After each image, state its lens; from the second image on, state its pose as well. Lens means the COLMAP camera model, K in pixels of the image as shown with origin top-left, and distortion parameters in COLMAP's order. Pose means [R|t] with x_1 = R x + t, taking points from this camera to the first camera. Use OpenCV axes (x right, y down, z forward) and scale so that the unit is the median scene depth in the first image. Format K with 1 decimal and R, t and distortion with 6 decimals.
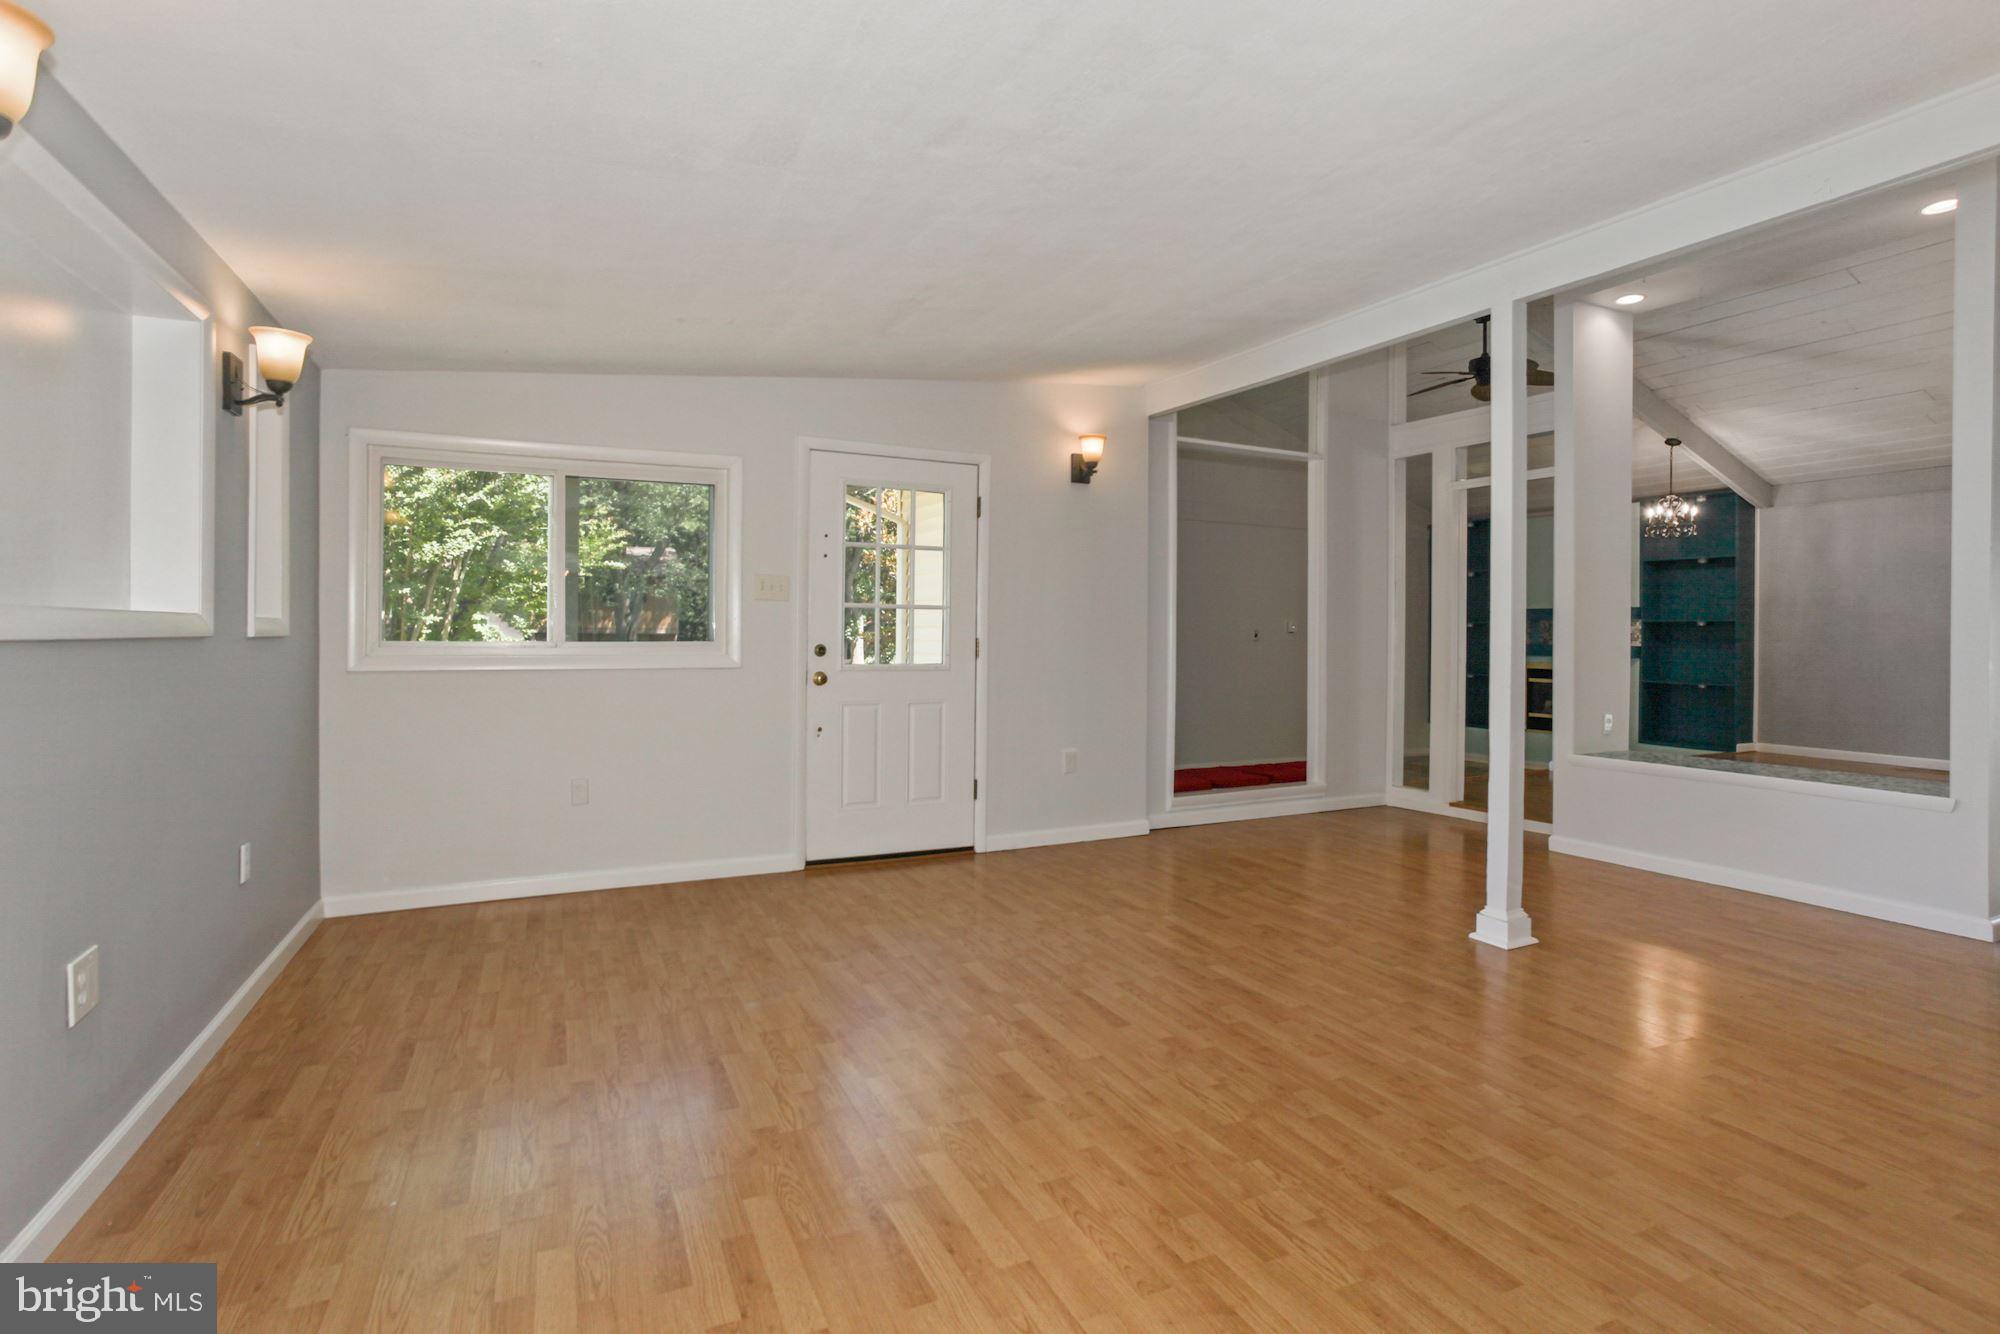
lens RADIAL K [[991.0, 0, 1014.8], [0, 991.0, 624.0], [0, 0, 1]] dist [-0.040524, 0.026242]
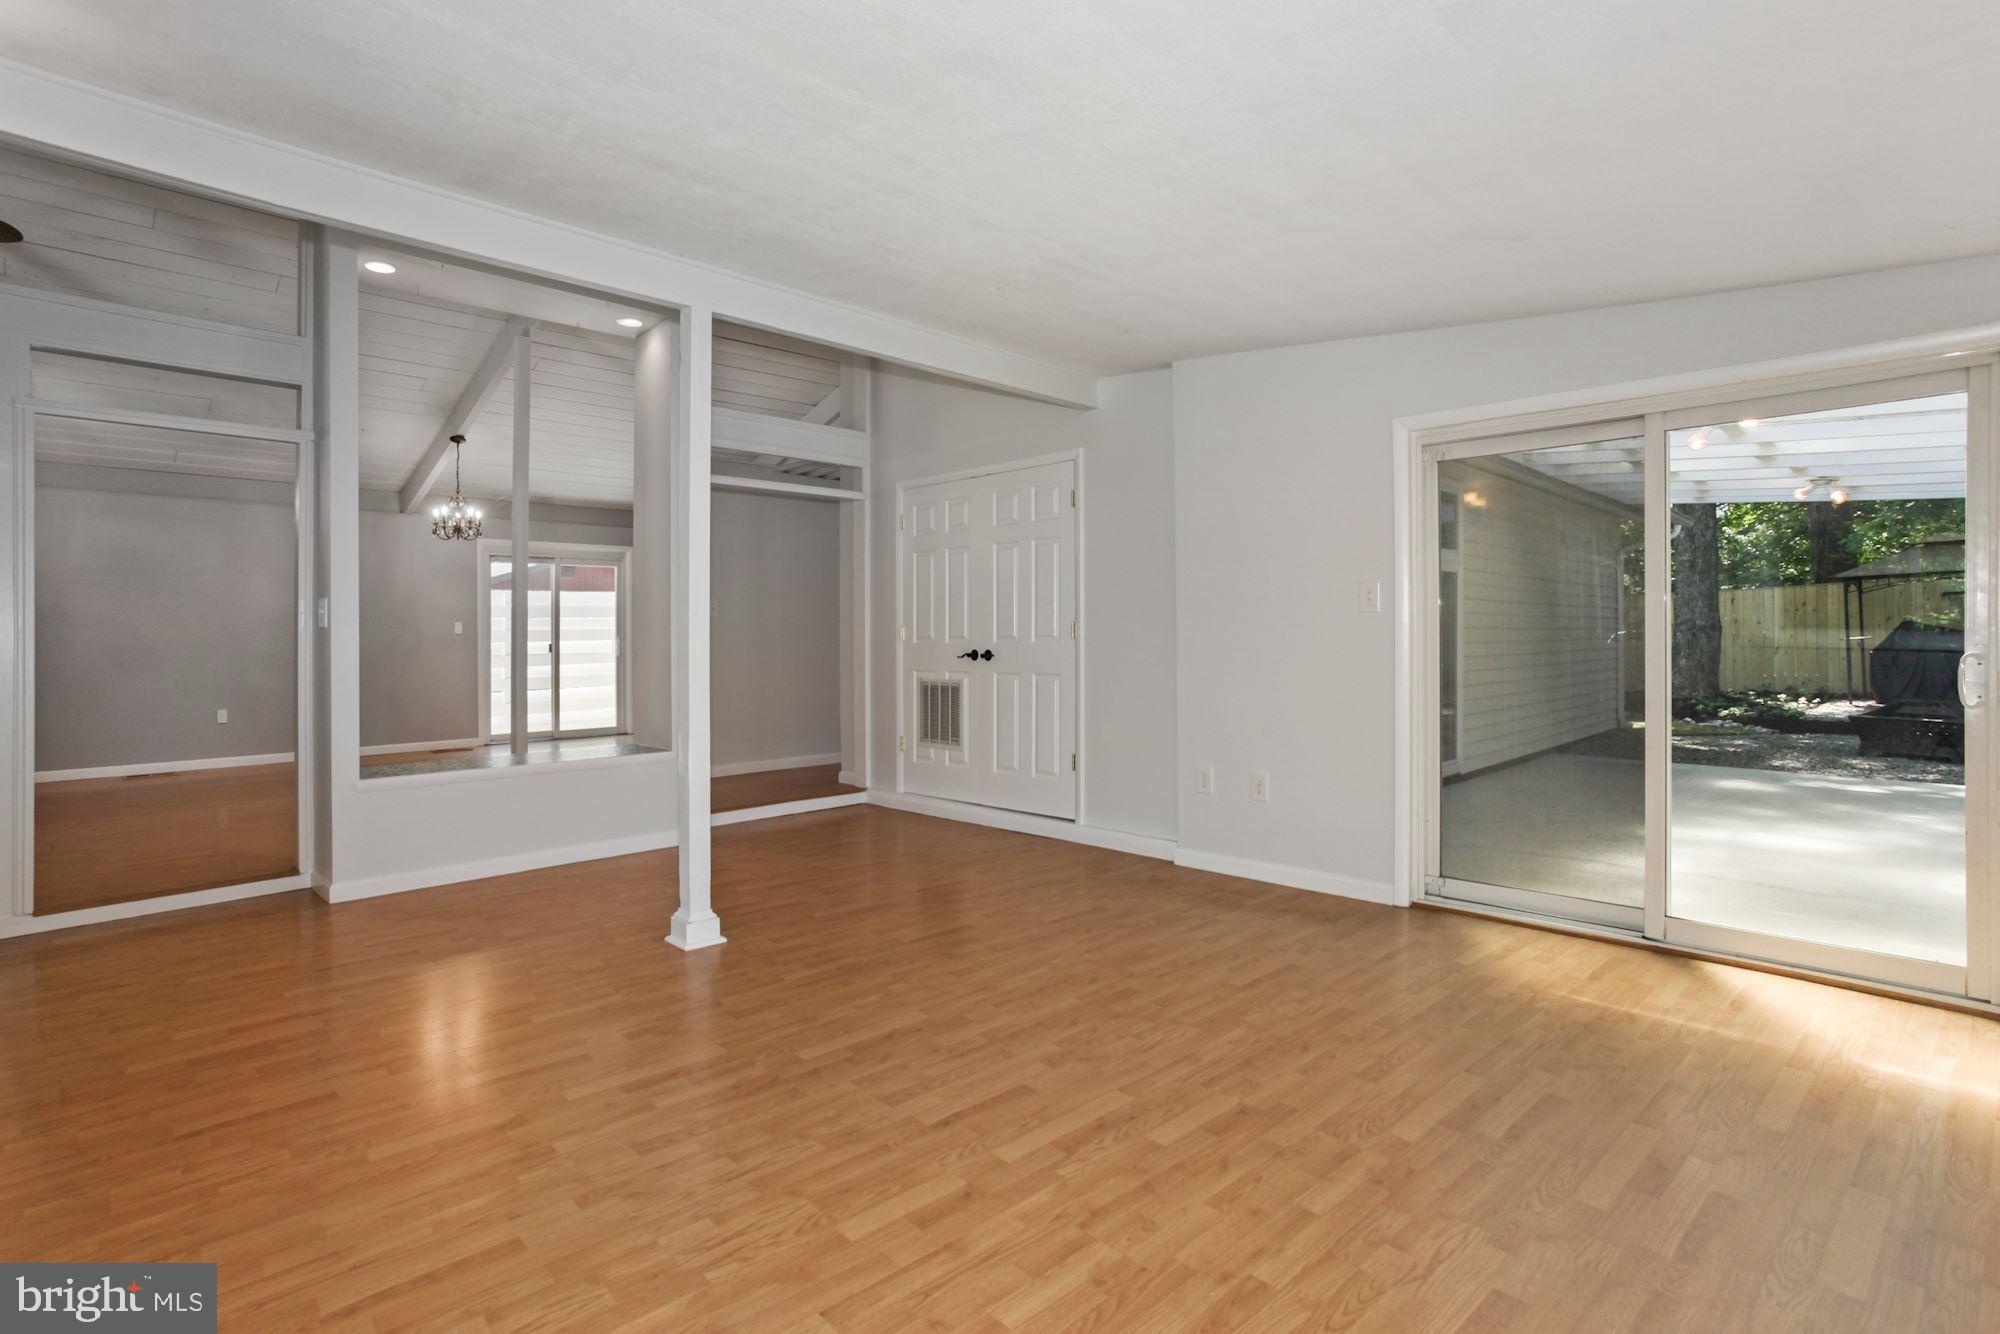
lens RADIAL K [[991.0, 0, 957.2], [0, 991.0, 633.3], [0, 0, 1]] dist [-0.040524, 0.026242]
pose [[-0.285543, 0.001027, 0.958365, -0.602172], [-0.004253, 0.999988, -0.002338, 0.003409], [-0.958356, -0.004743, -0.285536, 1.108455]]
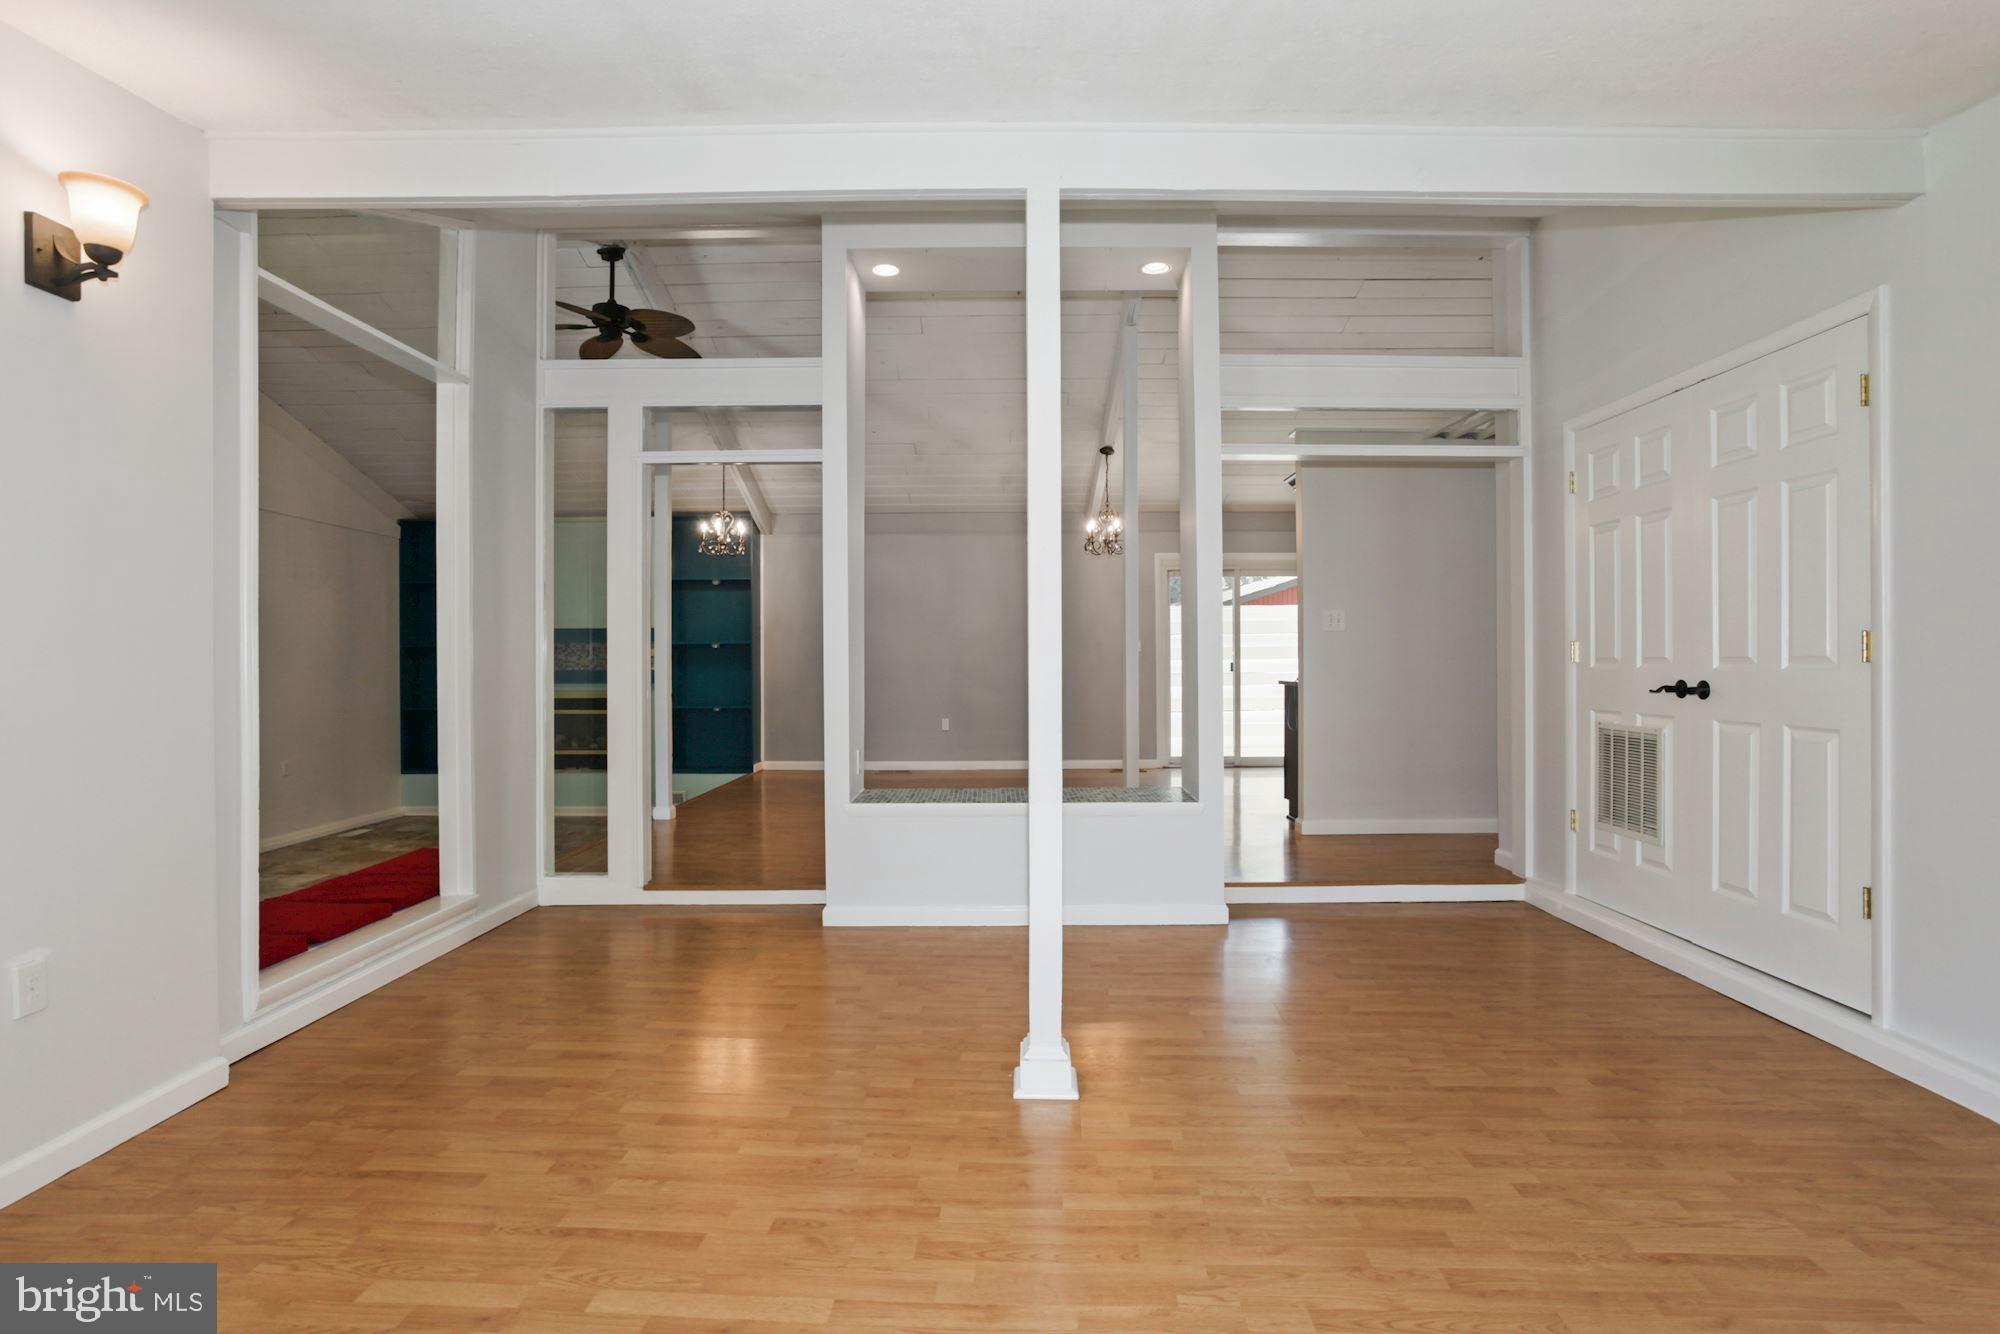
lens RADIAL K [[991.0, 0, 1023.8], [0, 991.0, 656.5], [0, 0, 1]] dist [-0.040524, 0.026242]
pose [[0.453692, -0.003738, 0.891151, -0.169700], [-0.006156, 0.999954, 0.007328, 0.000355], [-0.891137, -0.008810, 0.453648, 0.733872]]
